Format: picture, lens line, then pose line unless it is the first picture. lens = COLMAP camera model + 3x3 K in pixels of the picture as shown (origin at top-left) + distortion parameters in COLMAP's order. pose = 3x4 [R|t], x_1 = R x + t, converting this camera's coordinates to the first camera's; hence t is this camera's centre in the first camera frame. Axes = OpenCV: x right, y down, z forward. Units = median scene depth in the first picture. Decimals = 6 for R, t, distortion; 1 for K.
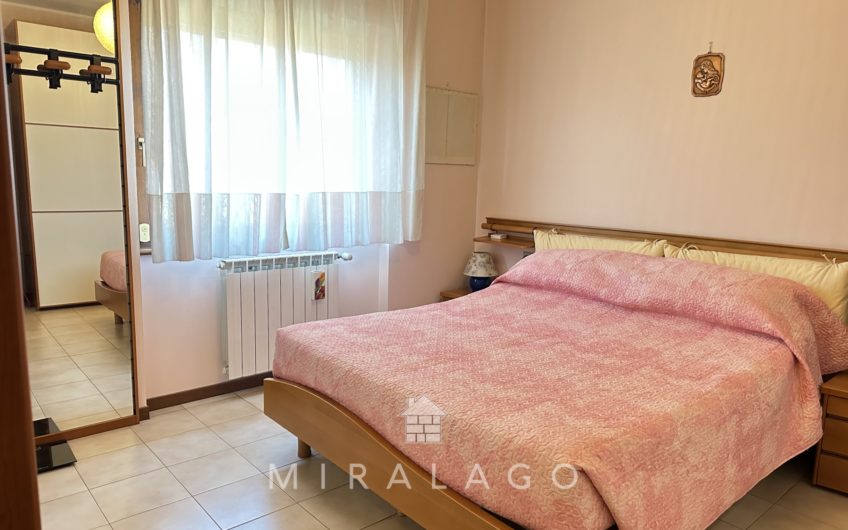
lens RADIAL K [[587.5, 0, 420.8], [0, 587.5, 263.7], [0, 0, 1]] dist [0.139357, -0.220163]
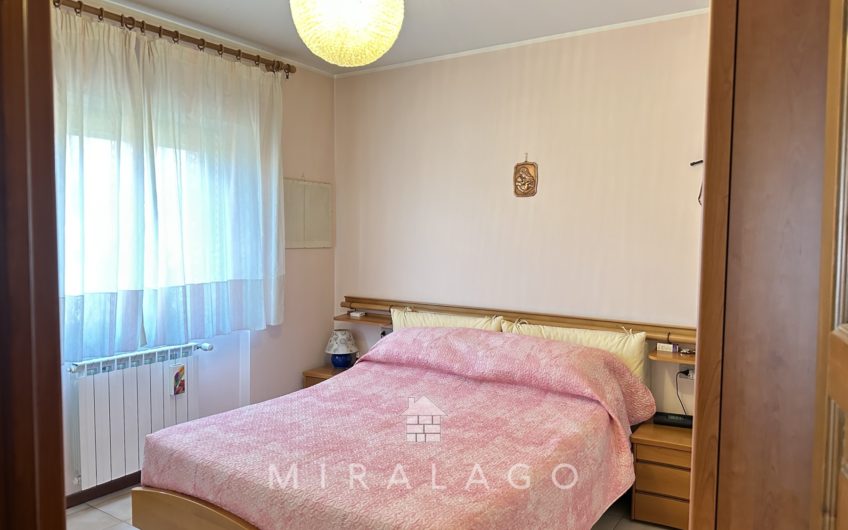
lens RADIAL K [[587.5, 0, 420.8], [0, 587.5, 263.7], [0, 0, 1]] dist [0.139357, -0.220163]
pose [[0.963844, -0.029261, 0.264855, -0.049358], [0.054114, 0.994735, -0.087031, -0.052021], [-0.260914, 0.098217, 0.960353, -0.080640]]
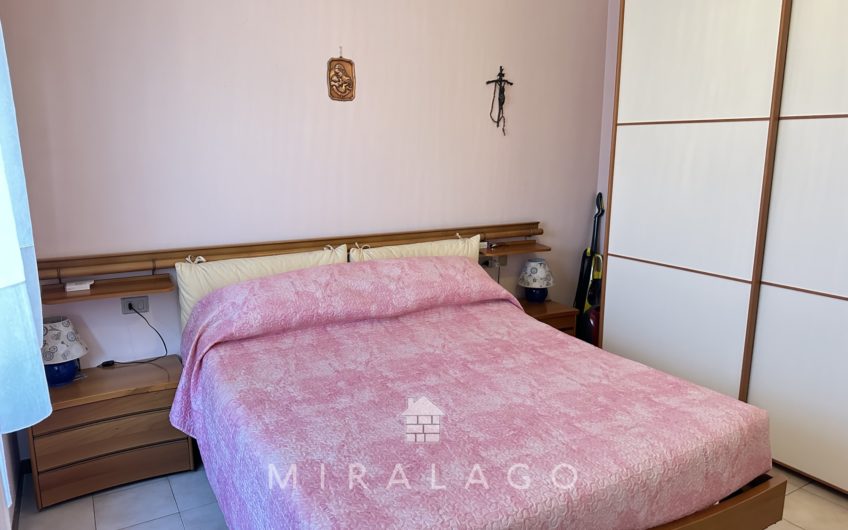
lens RADIAL K [[591.5, 0, 424.0], [0, 591.5, 265.0], [0, 0, 1]] dist [0.085424, -0.152695]
pose [[0.179783, -0.214602, 0.960013, -0.547805], [0.149575, 0.970530, 0.188942, -0.179779], [-0.972268, 0.109625, 0.206584, 0.694536]]
